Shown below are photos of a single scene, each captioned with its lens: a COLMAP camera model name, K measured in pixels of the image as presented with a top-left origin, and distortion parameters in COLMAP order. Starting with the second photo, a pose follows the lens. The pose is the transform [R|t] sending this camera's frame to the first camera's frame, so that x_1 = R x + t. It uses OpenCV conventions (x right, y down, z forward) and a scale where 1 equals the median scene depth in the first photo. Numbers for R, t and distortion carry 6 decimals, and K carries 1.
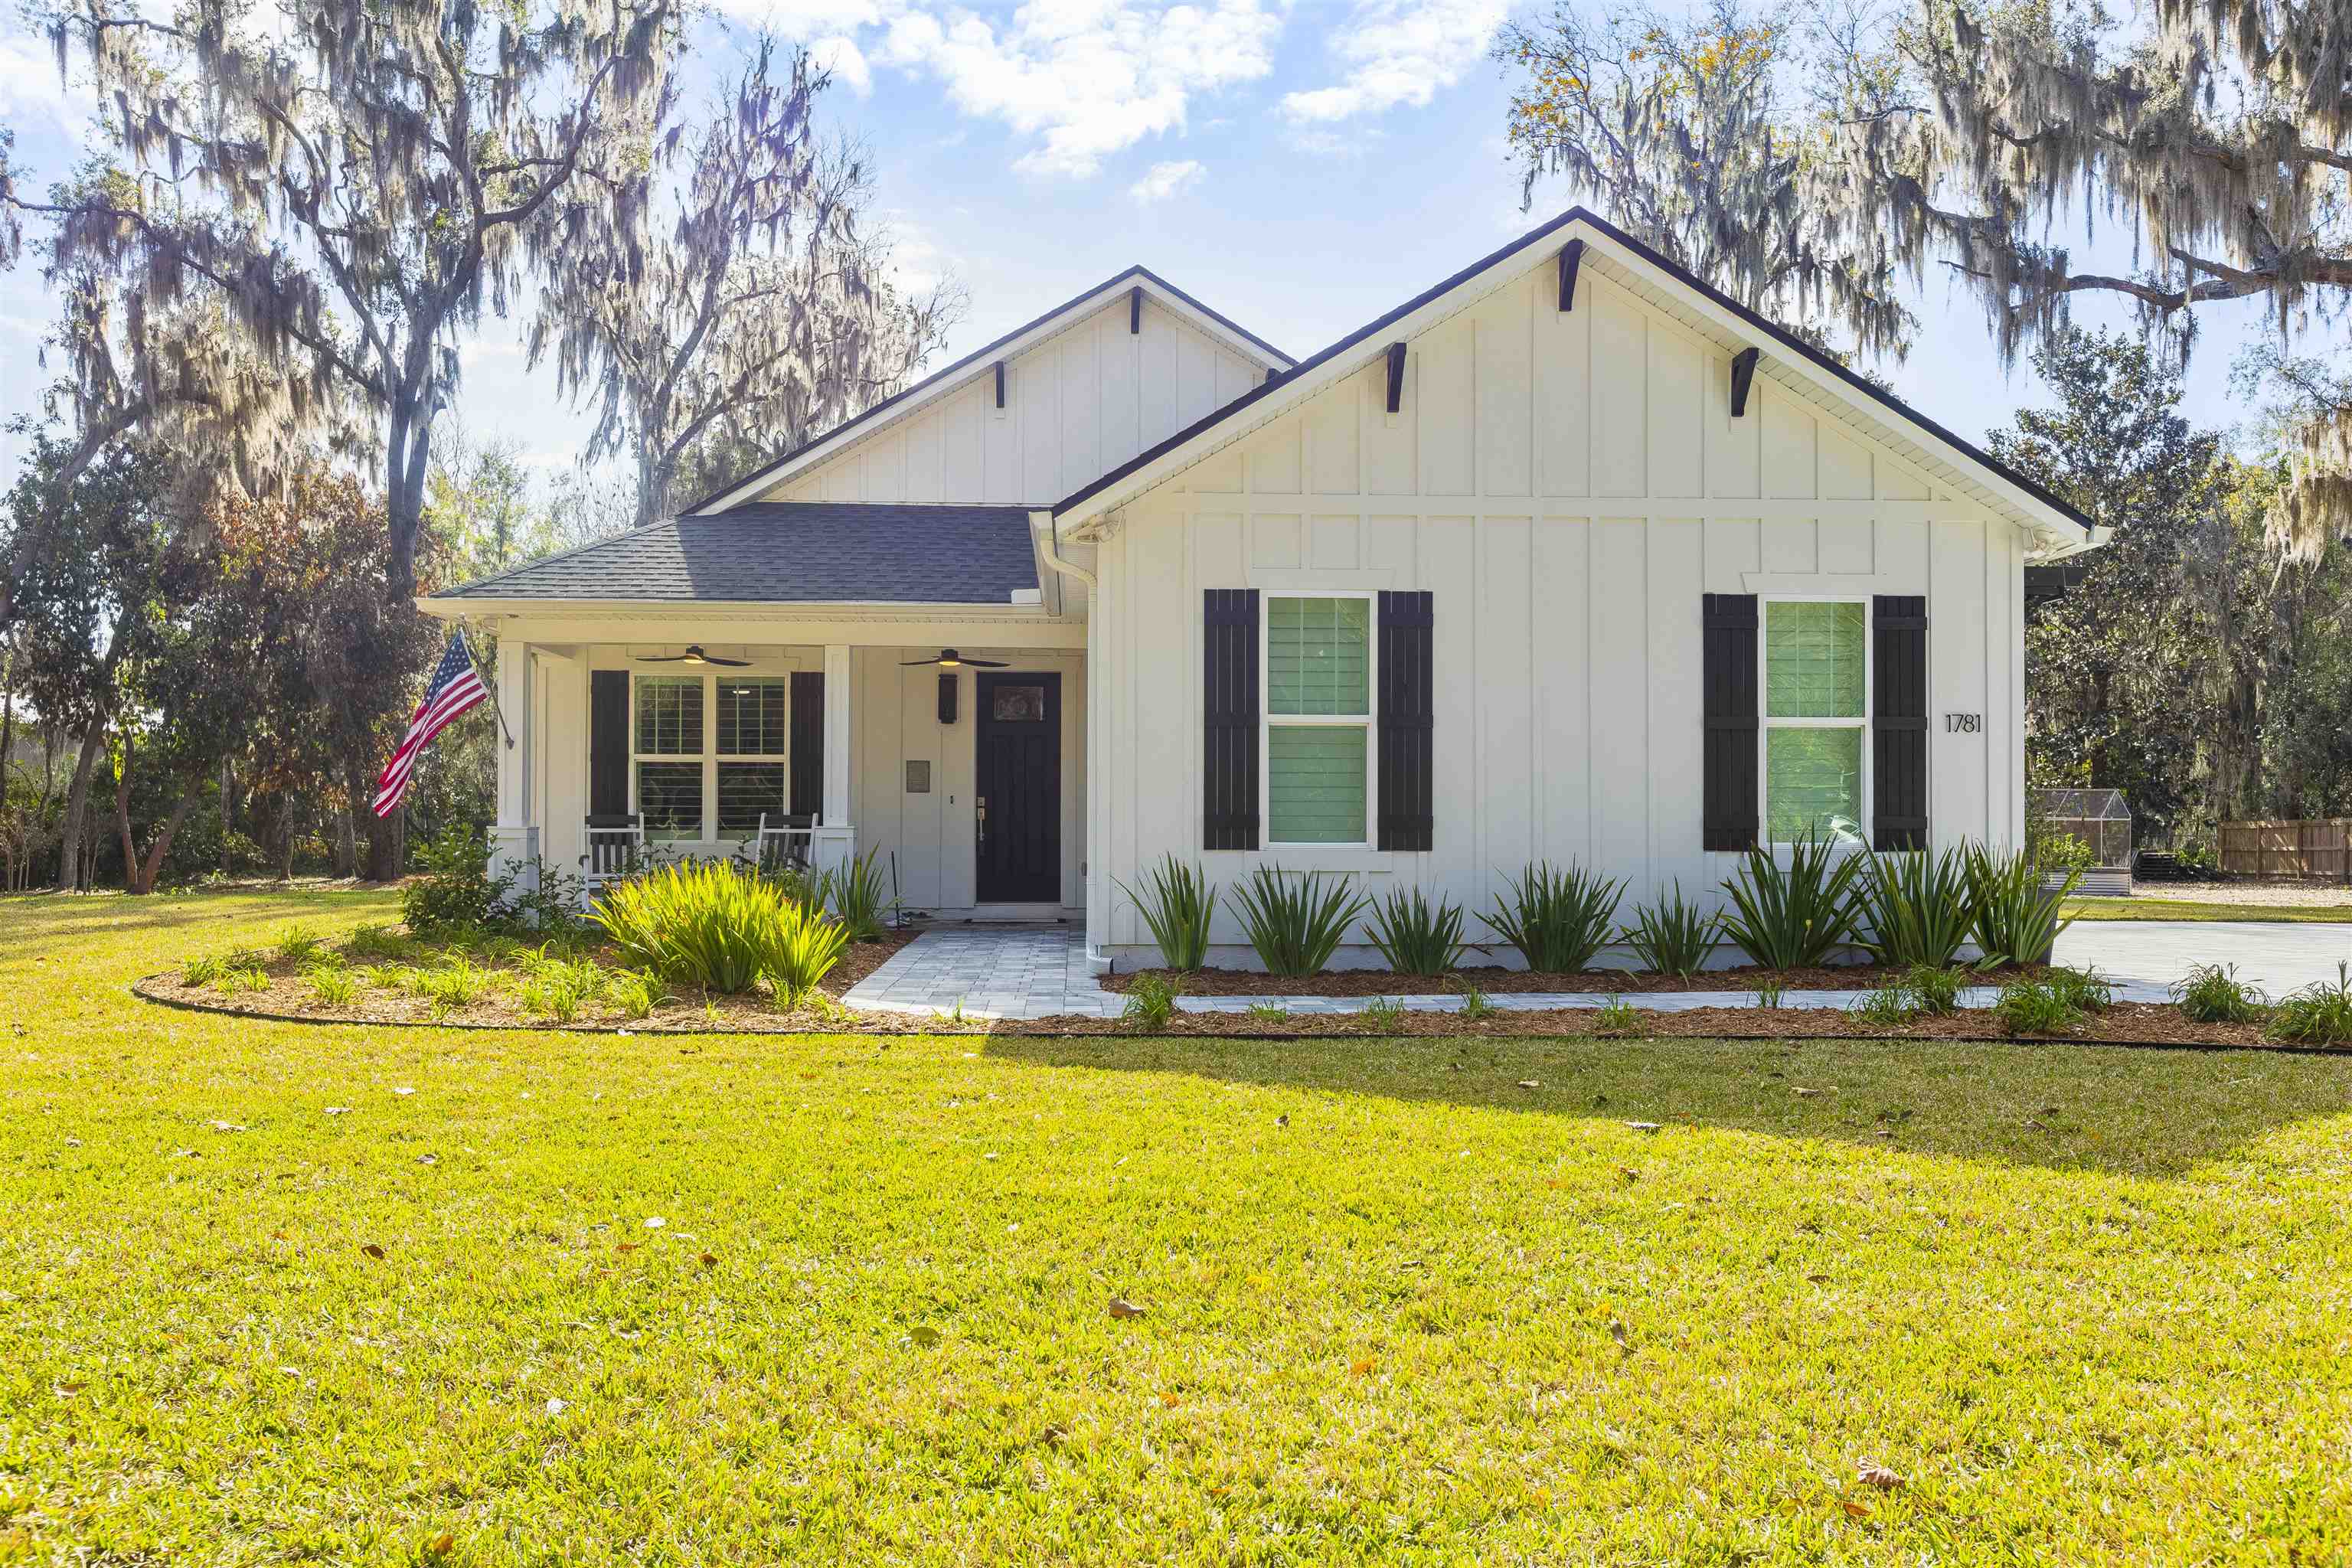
lens RADIAL K [[1776.1, 0, 1172.6], [0, 1776.1, 833.4], [0, 0, 1]] dist [0.032312, -0.033684]
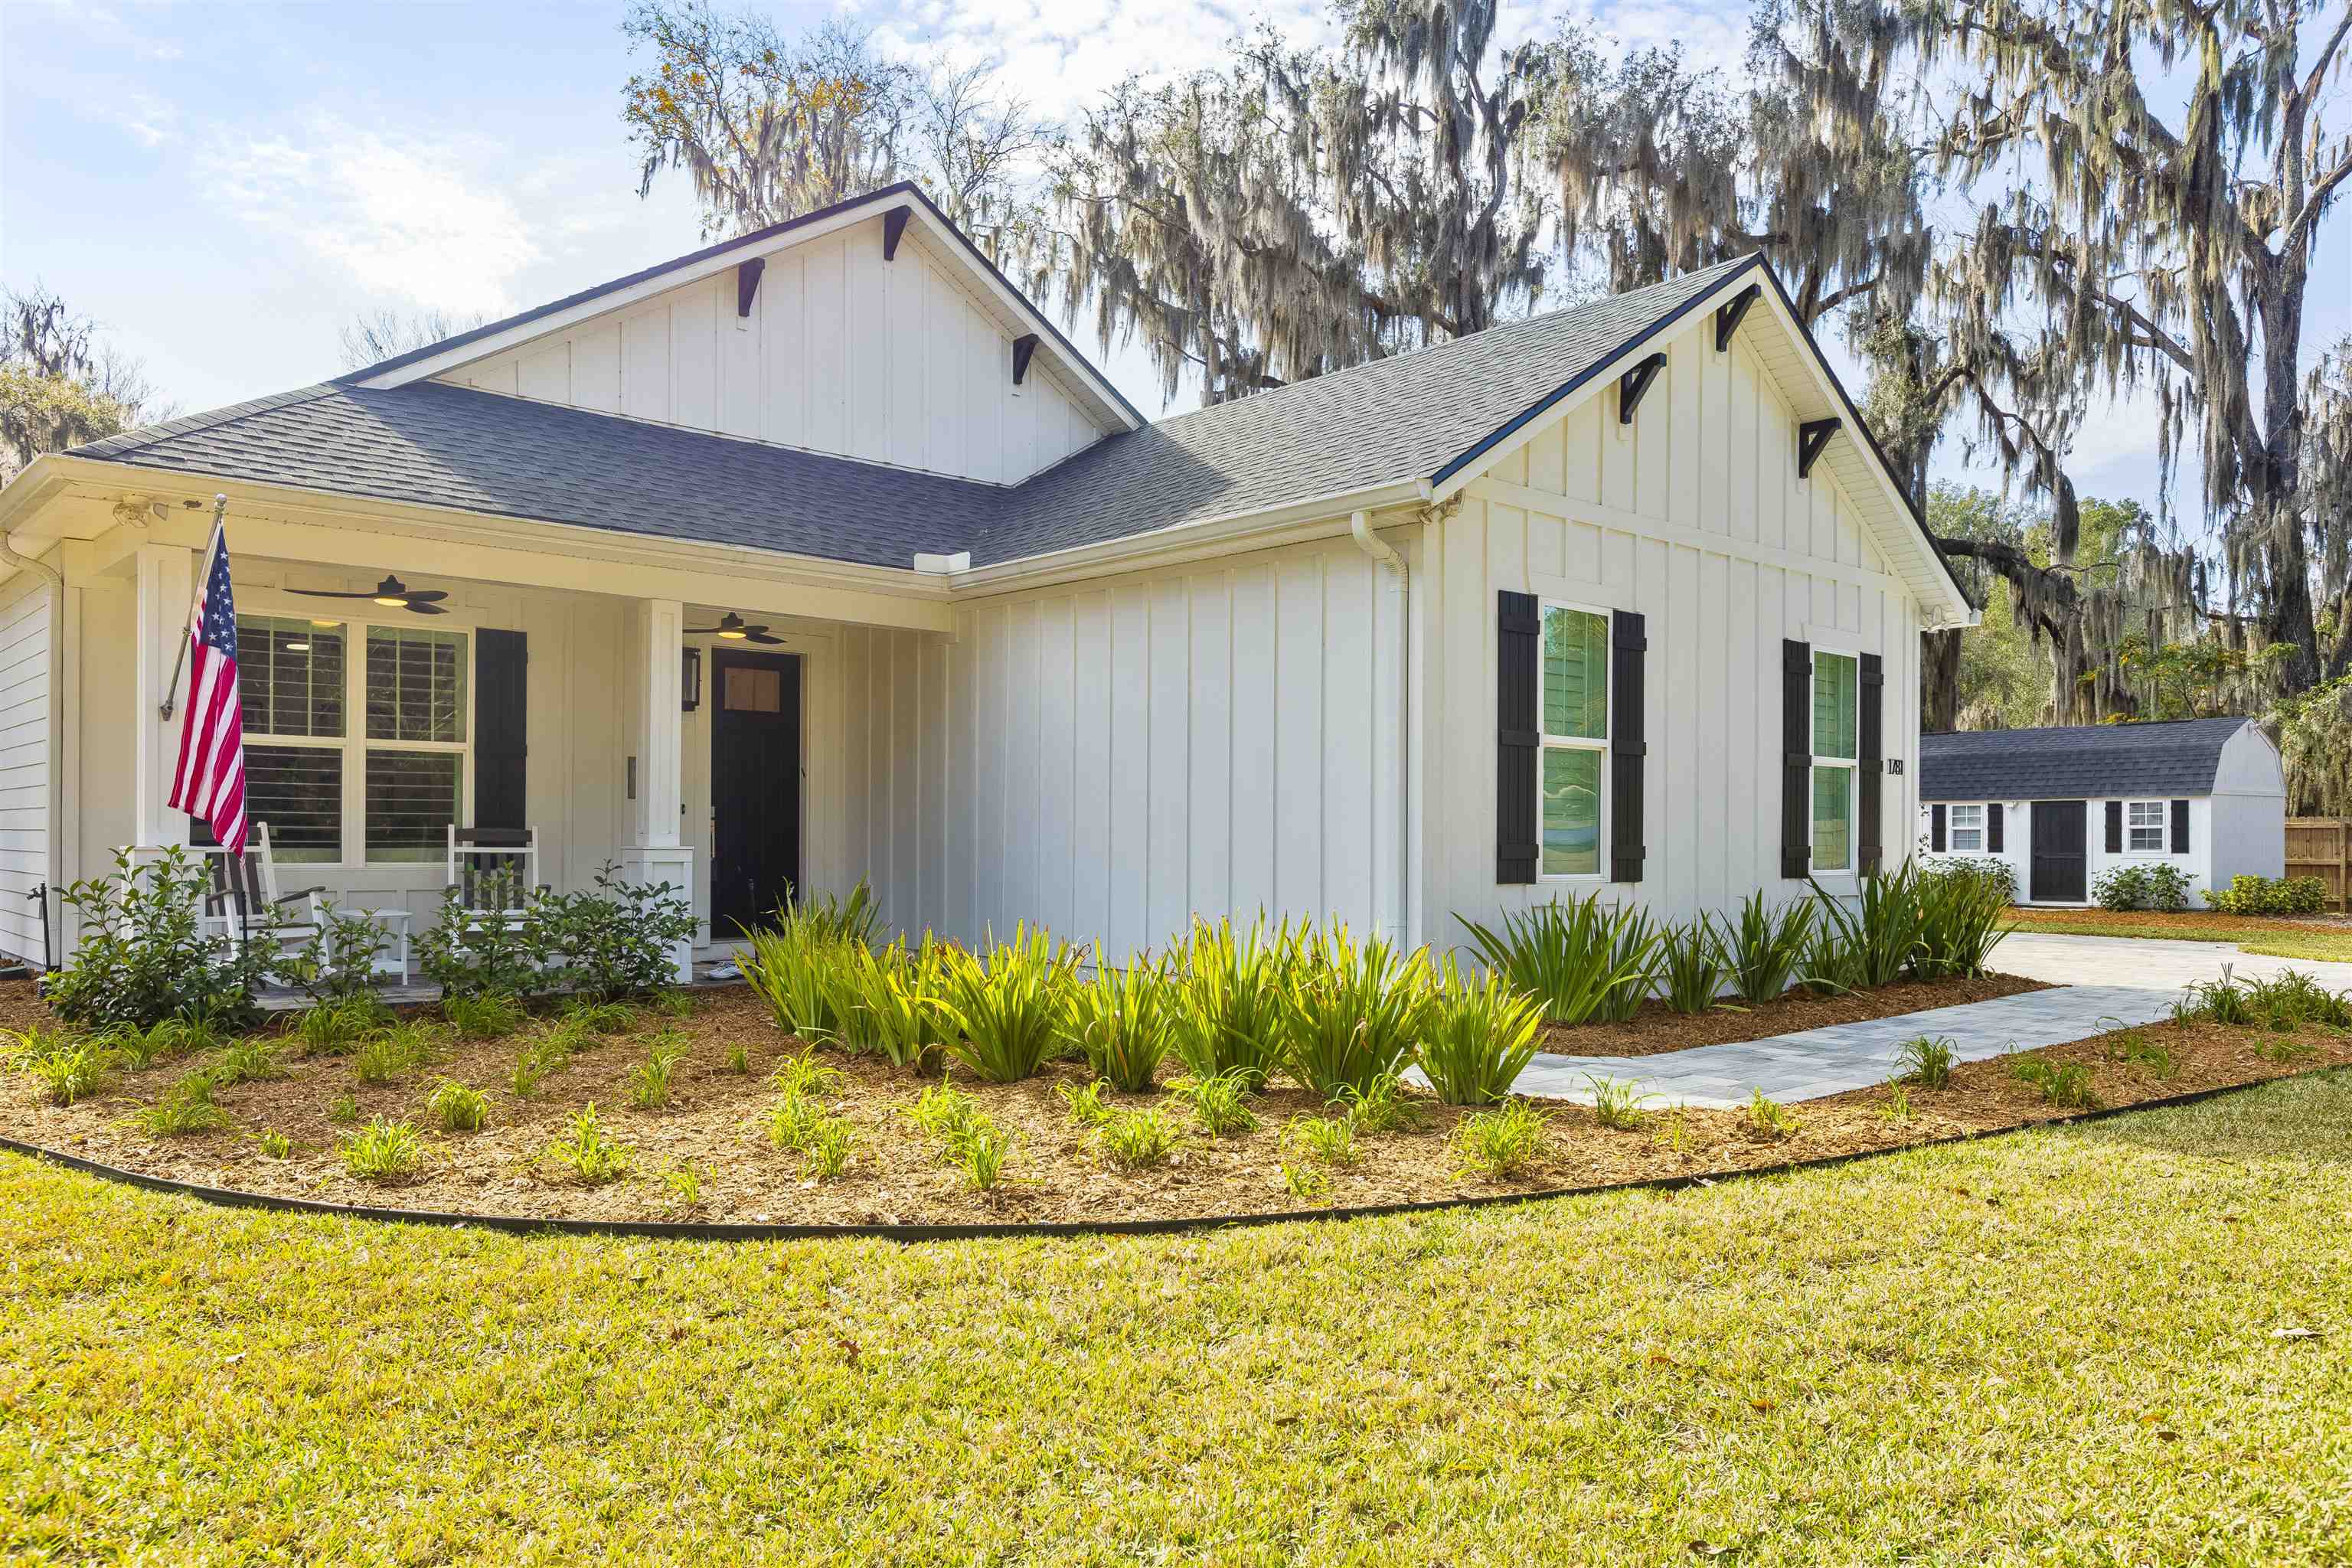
lens RADIAL K [[1673.9, 0, 1172.0], [0, 1673.9, 835.0], [0, 0, 1]] dist [0.003044, 0.002926]
pose [[0.776254, 0.006185, 0.630390, -0.229231], [-0.007410, 0.999972, -0.000687, -0.004759], [-0.630377, -0.004138, 0.776278, 0.163068]]
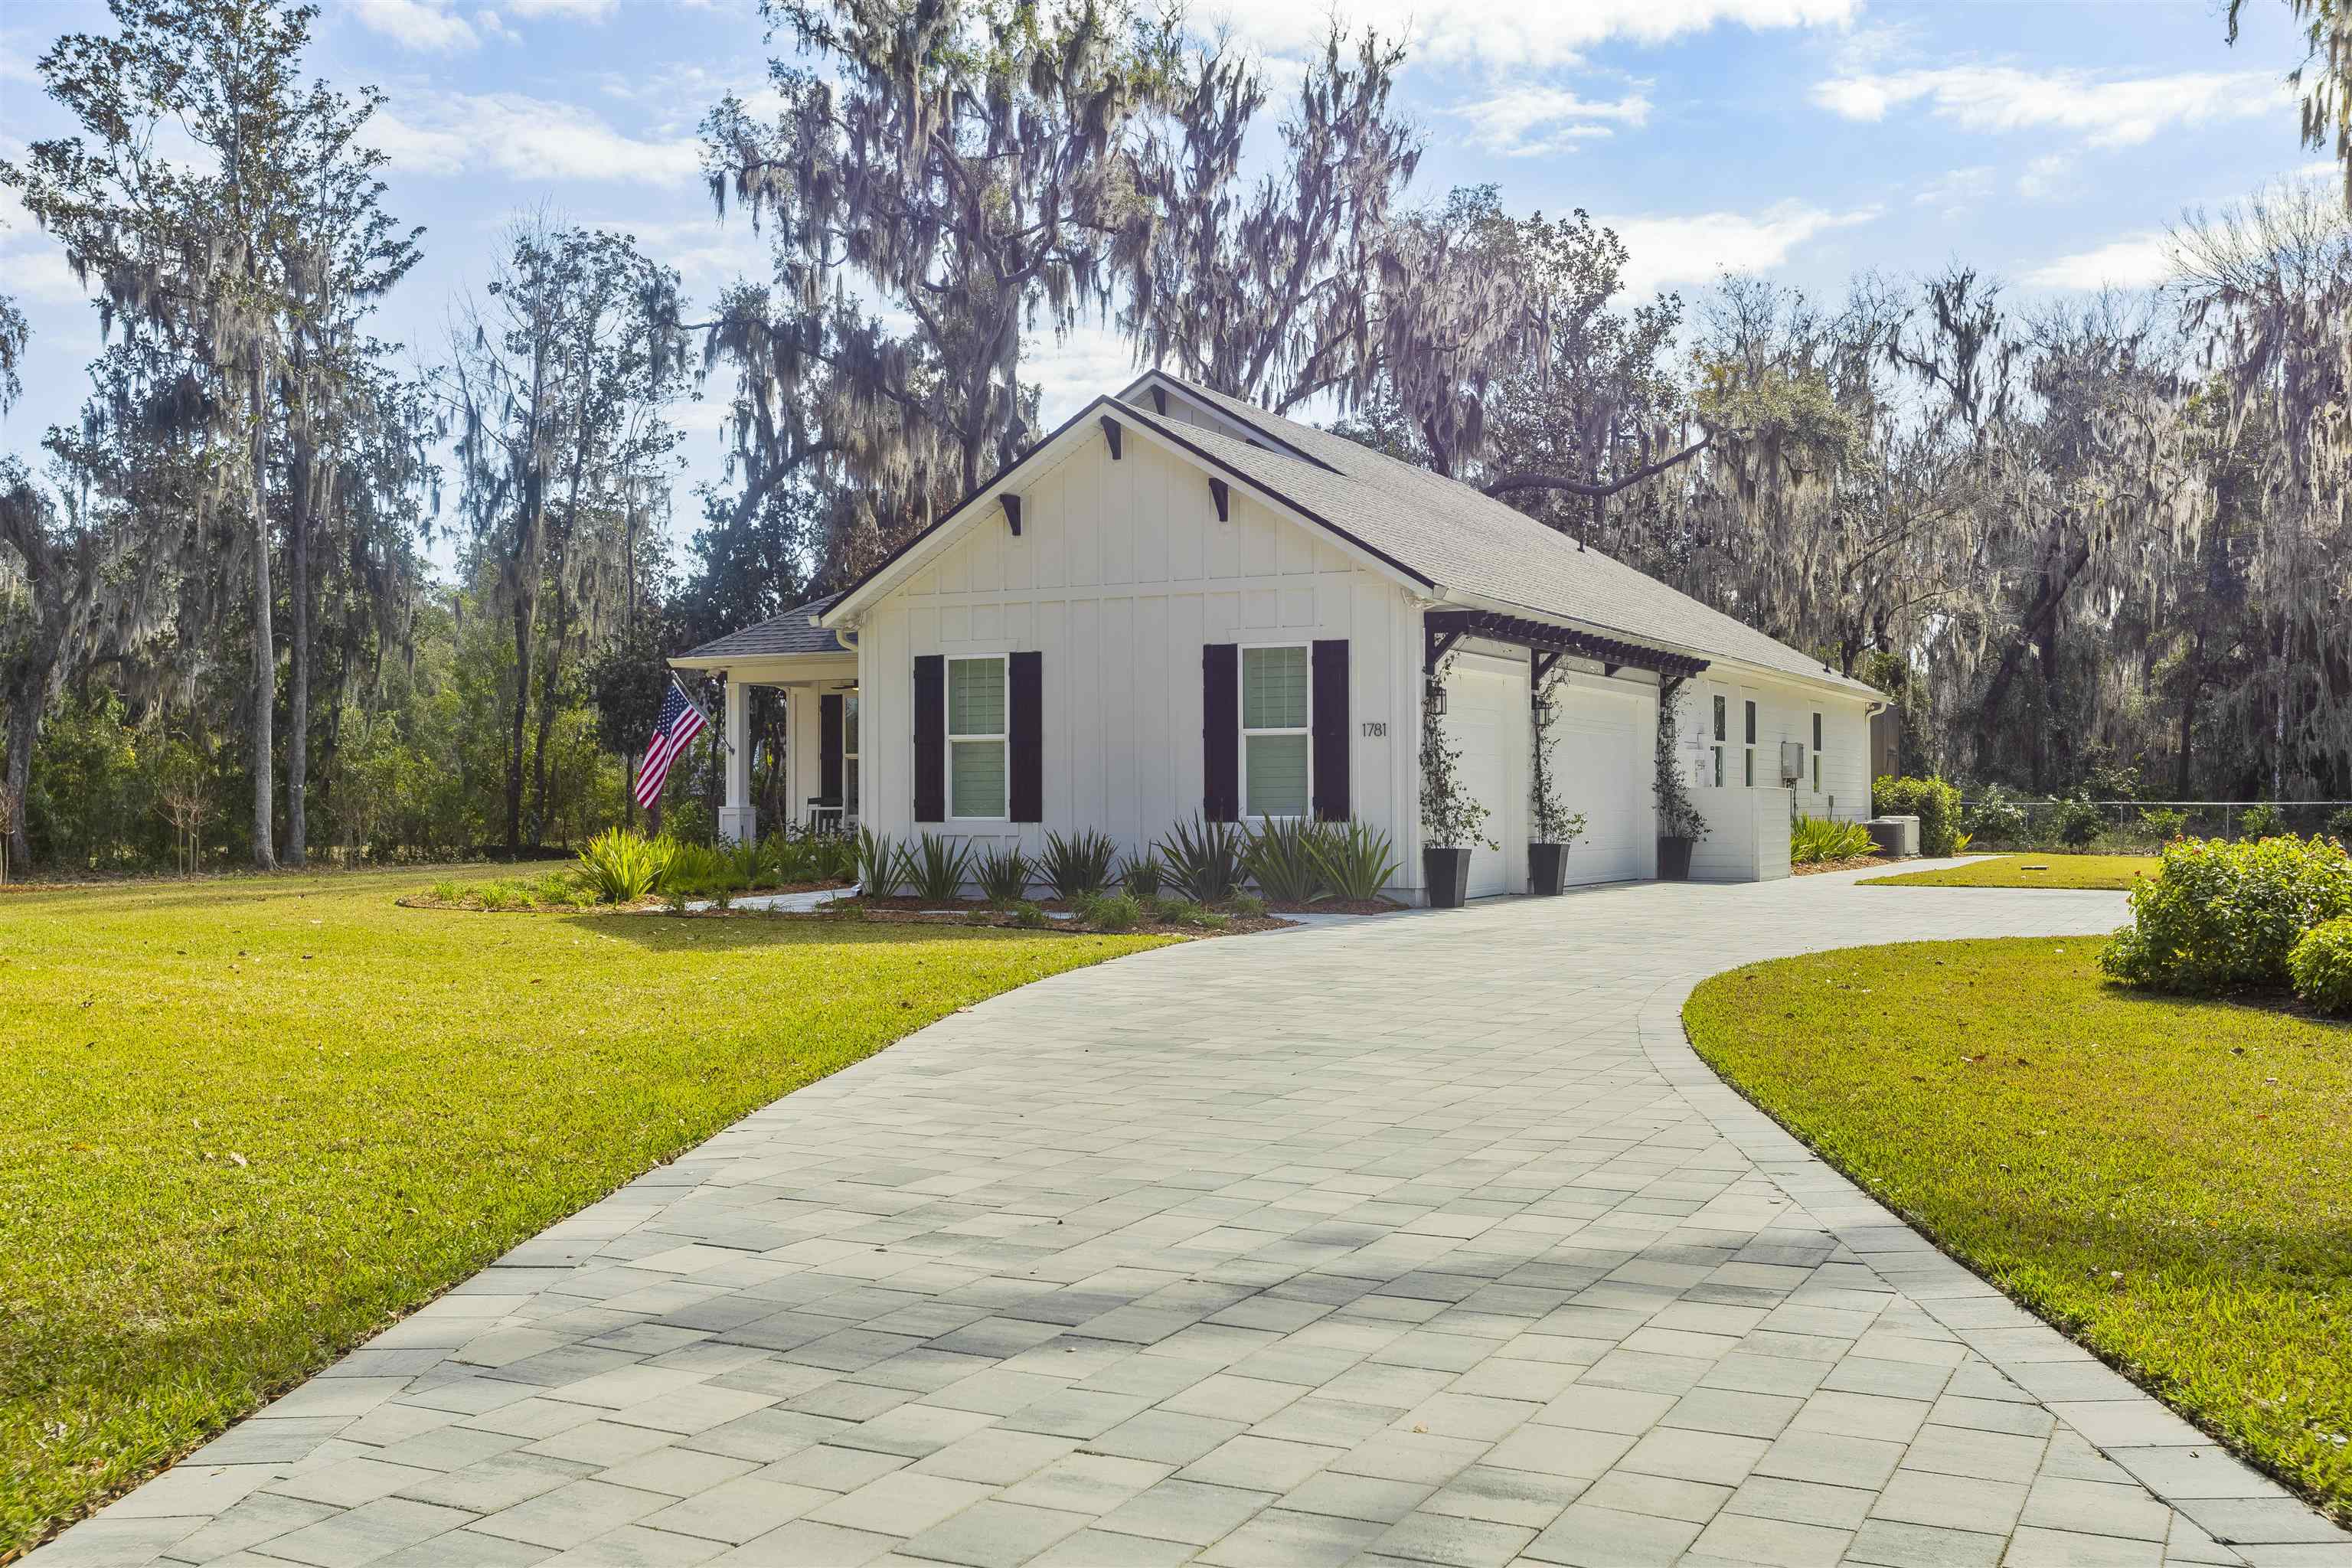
lens RADIAL K [[2258.5, 0, 1164.4], [0, 2258.5, 788.7], [0, 0, 1]] dist [0.001676, 0.000000]
pose [[0.865724, -0.009638, -0.500430, 0.434428], [0.007500, 0.999952, -0.006284, -0.002145], [0.500466, 0.001686, 0.865754, -0.222265]]
